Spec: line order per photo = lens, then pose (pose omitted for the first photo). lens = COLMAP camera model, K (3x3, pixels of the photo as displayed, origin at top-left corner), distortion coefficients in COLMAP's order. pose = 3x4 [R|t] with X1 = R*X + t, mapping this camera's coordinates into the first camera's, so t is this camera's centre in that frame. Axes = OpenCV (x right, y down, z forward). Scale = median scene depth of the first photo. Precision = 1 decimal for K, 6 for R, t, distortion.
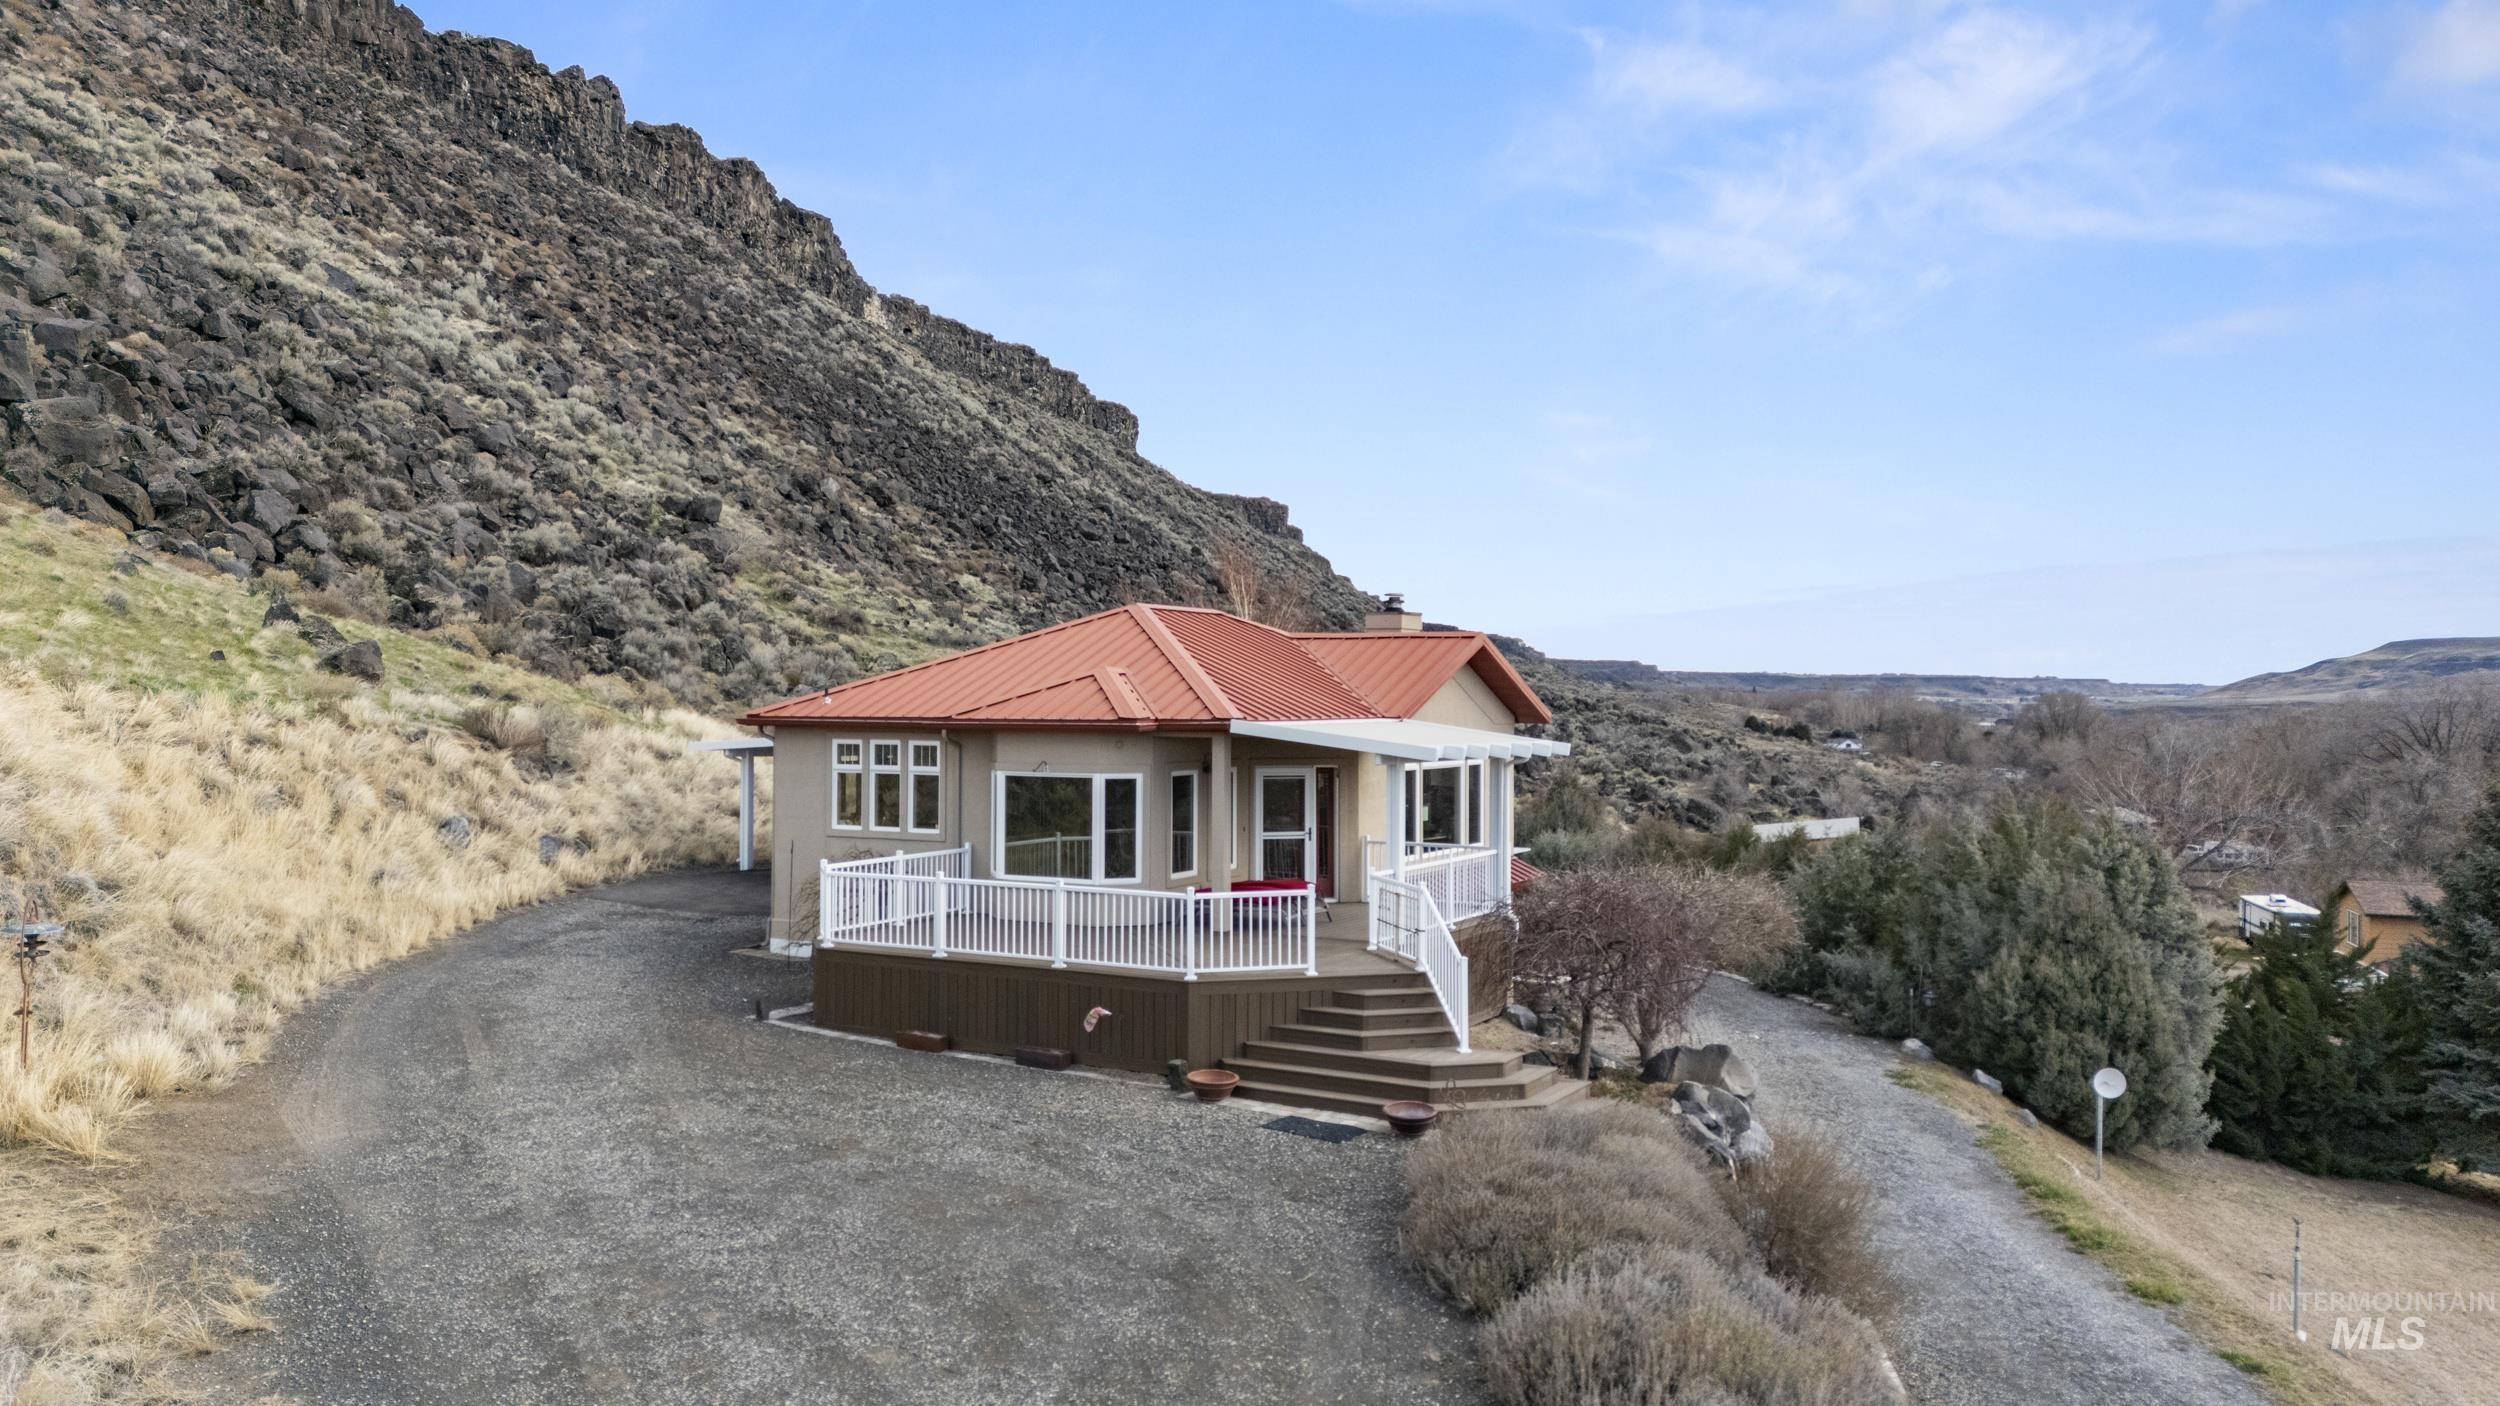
lens RADIAL K [[1802.9, 0, 1236.9], [0, 1802.9, 696.2], [0, 0, 1]] dist [0.094792, -0.085063]
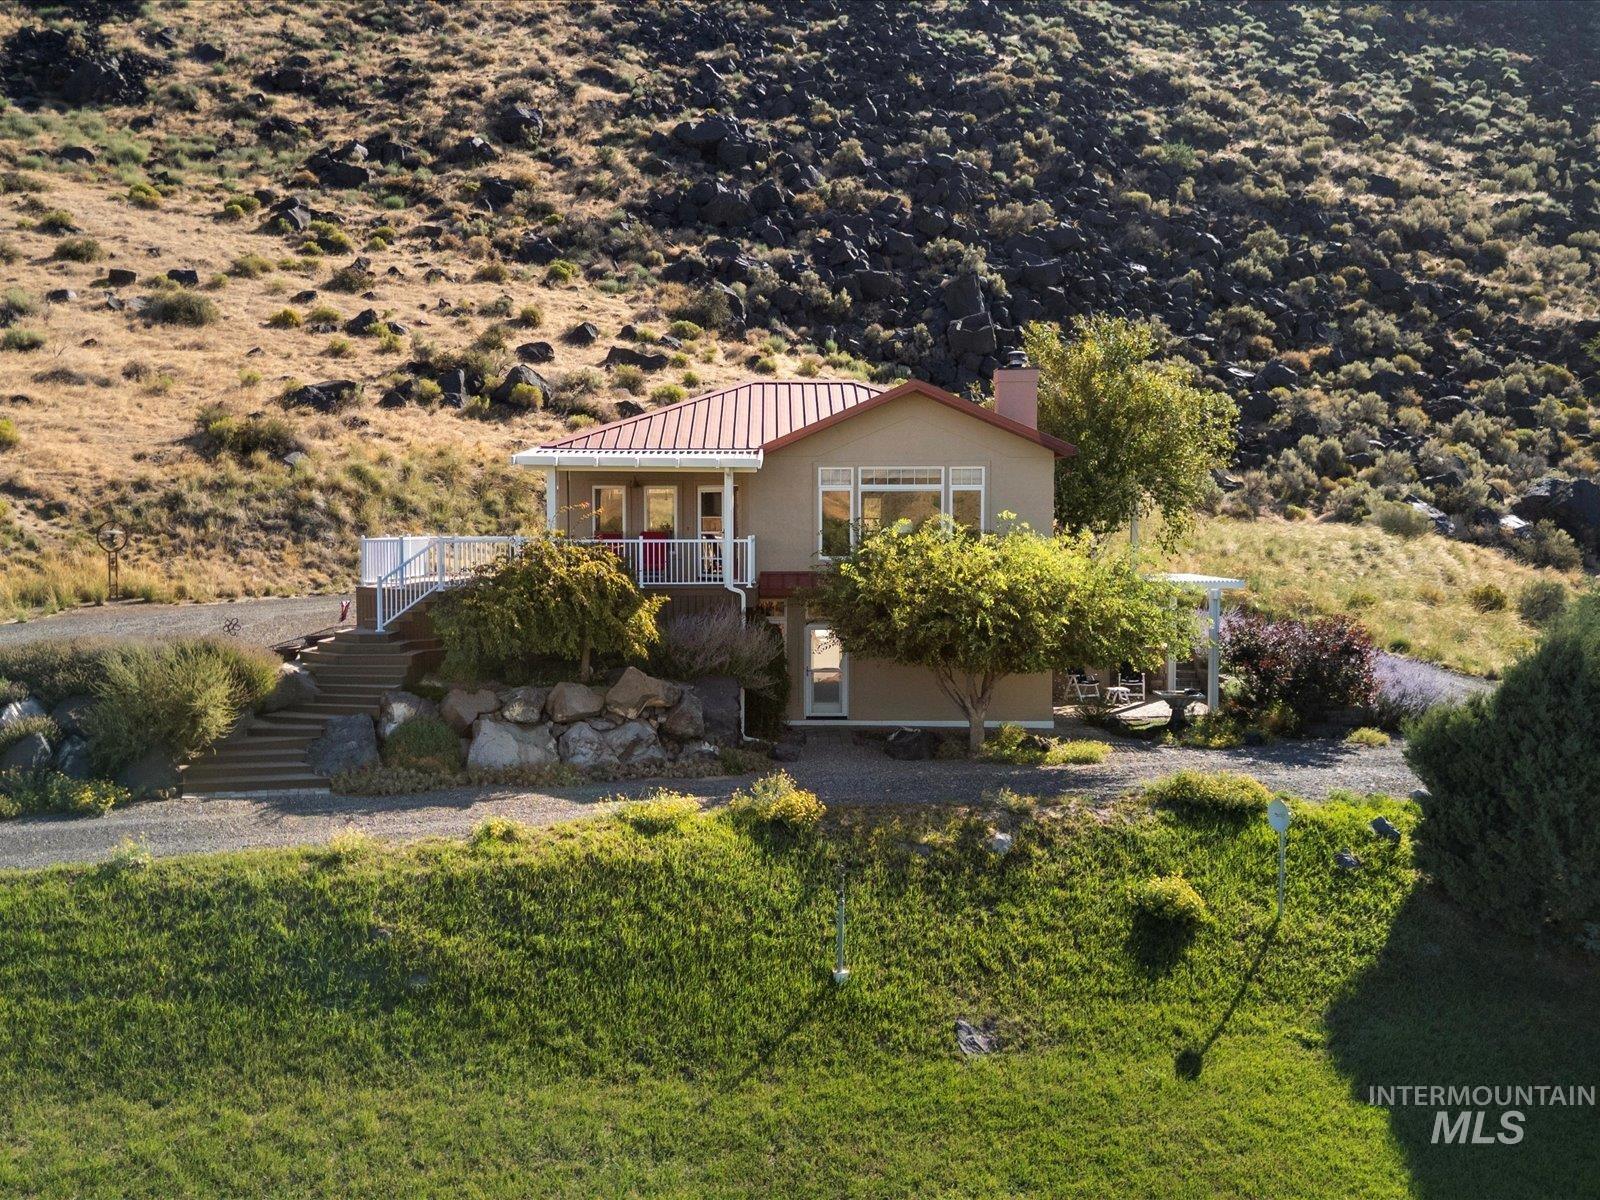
lens RADIAL K [[1481.3, 0, 800.0], [0, 1481.3, 600.0], [0, 0, 1]] dist [0.038762, -0.000682]
pose [[0.514379, 0.042449, -0.856512, 0.187241], [0.000793, 0.998750, 0.049974, 0.012493], [0.857563, -0.026385, 0.513702, 0.077423]]
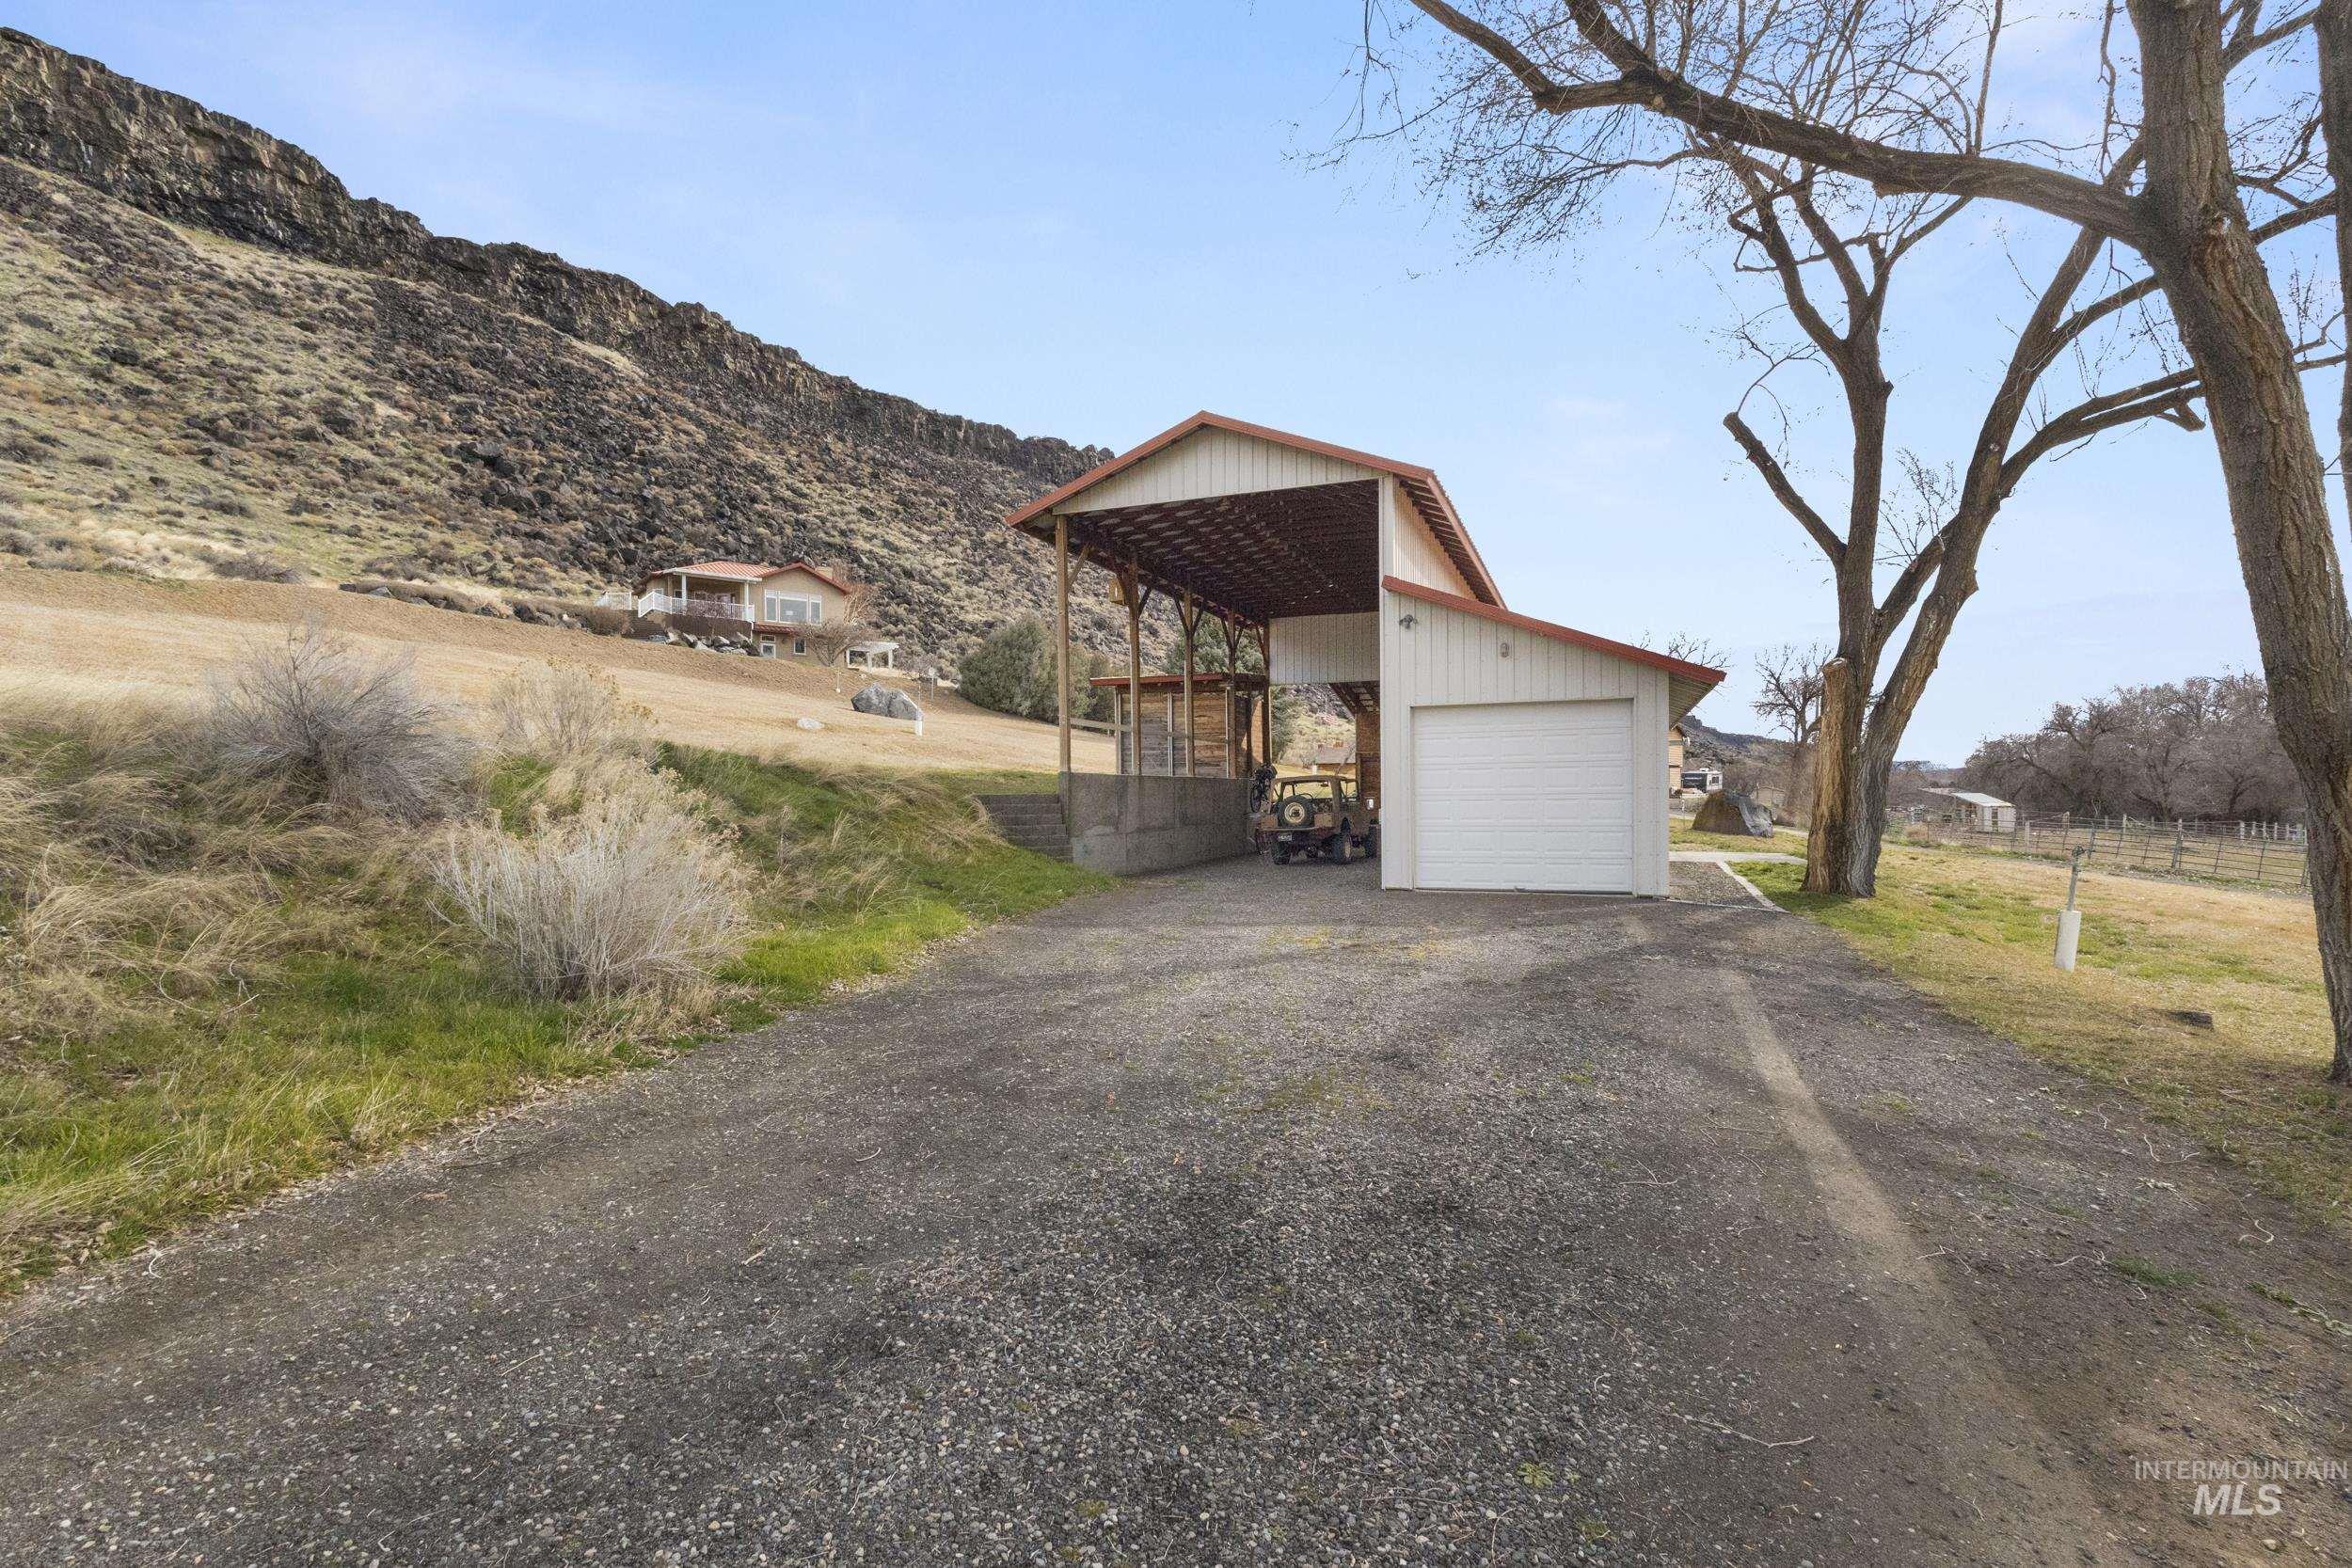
lens RADIAL K [[1059.3, 0, 1149.8], [0, 1059.3, 789.1], [0, 0, 1]] dist [0.001125, 0.013572]
pose [[0.921994, -0.006182, -0.387154, 0.319964], [0.007219, 0.999973, 0.001225, 0.084330], [0.387136, -0.003925, 0.922014, -0.144199]]
